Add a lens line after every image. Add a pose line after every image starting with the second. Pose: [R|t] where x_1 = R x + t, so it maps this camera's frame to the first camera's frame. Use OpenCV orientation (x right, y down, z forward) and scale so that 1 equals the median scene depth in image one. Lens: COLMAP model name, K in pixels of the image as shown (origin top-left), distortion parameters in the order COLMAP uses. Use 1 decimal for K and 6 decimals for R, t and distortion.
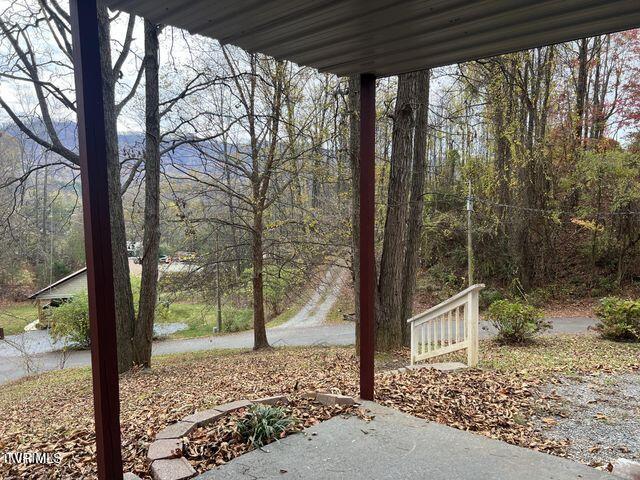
lens RADIAL K [[481.2, 0, 330.4], [0, 481.2, 244.1], [0, 0, 1]] dist [0.046595, -0.049977]
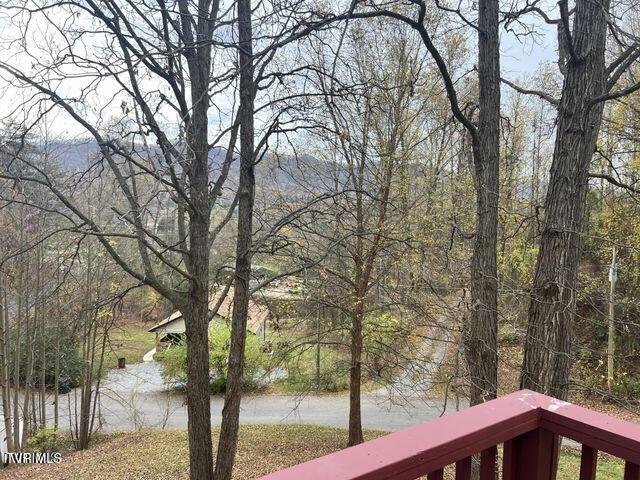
lens RADIAL K [[481.2, 0, 316.2], [0, 481.2, 245.5], [0, 0, 1]] dist [0.046595, -0.049977]
pose [[0.965801, 0.060167, -0.252207, -0.004773], [-0.062909, 0.998015, -0.002818, -0.209221], [0.251537, 0.018587, 0.967669, 0.113563]]
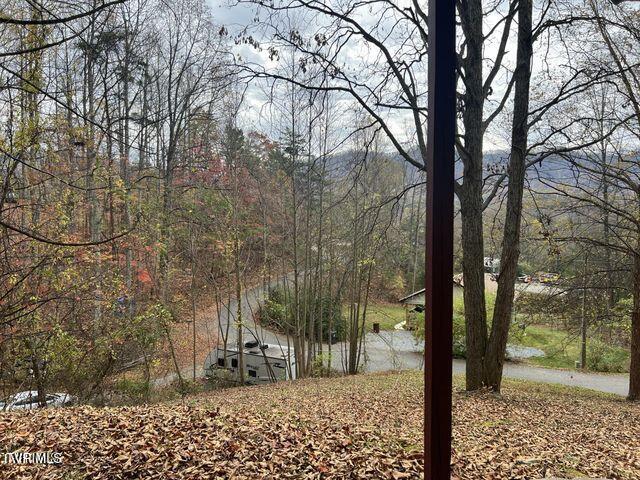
lens RADIAL K [[481.2, 0, 313.4], [0, 481.2, 244.9], [0, 0, 1]] dist [0.046595, -0.049977]
pose [[0.735505, 0.046085, -0.675950, -0.007796], [-0.068610, 0.997621, -0.006639, -0.000511], [0.674036, 0.051260, 0.736917, 0.027337]]
